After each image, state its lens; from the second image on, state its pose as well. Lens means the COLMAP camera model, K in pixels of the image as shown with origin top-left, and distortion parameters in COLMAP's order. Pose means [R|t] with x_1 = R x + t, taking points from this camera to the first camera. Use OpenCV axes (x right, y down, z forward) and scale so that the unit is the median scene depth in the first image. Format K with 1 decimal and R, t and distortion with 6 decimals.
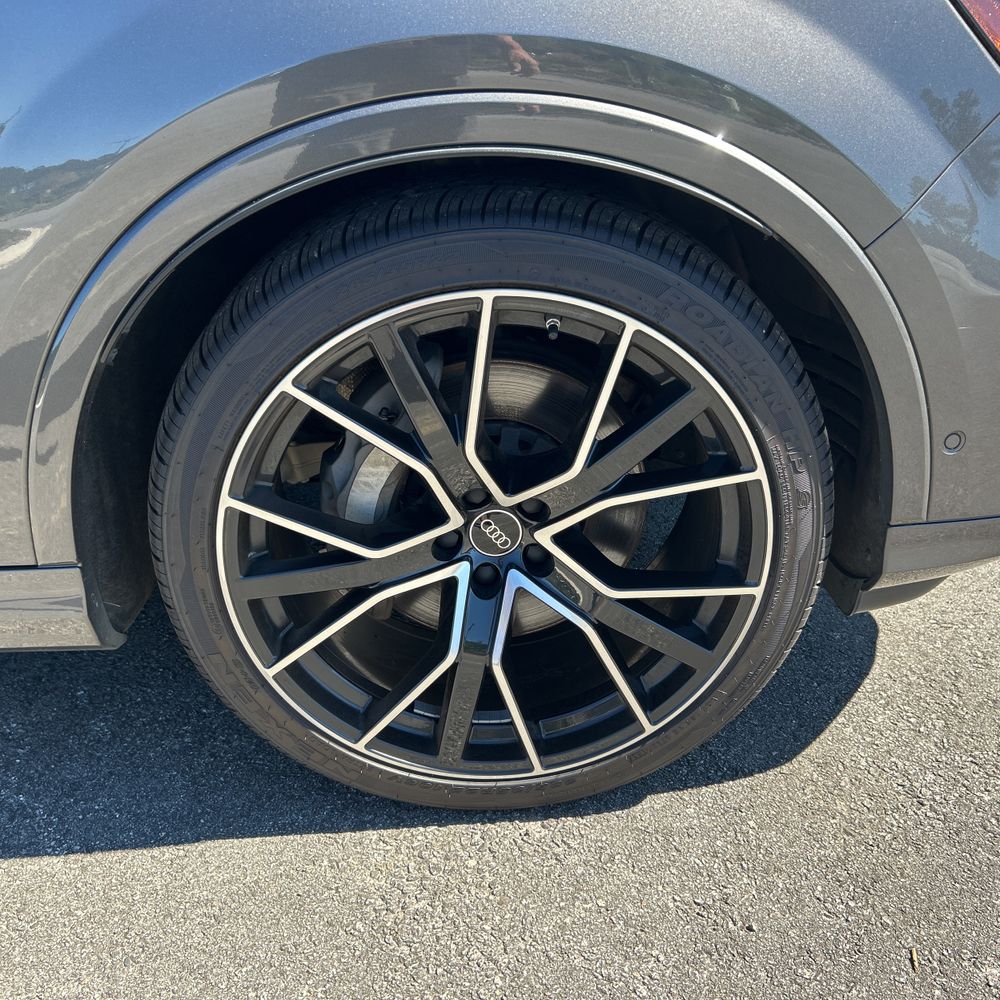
lens RADIAL K [[998.6, 0, 506.5], [0, 998.6, 500.3], [0, 0, 1]] dist [0.018351, 0.000000]
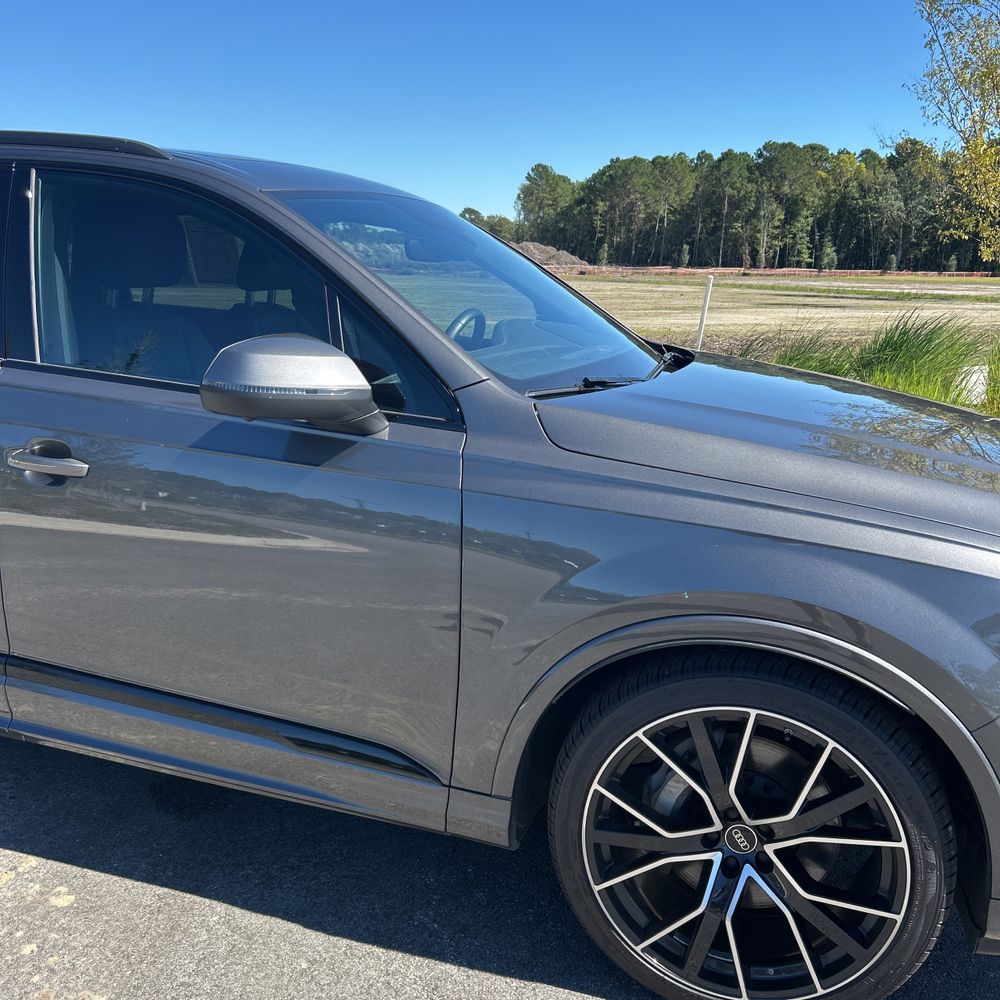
lens RADIAL K [[998.6, 0, 499.4], [0, 998.6, 502.3], [0, 0, 1]] dist [0.018351, 0.000000]
pose [[0.935066, 0.143531, -0.324115, 0.076582], [-0.214693, 0.956887, -0.195637, -0.095166], [0.282062, 0.252518, 0.925568, -0.849027]]
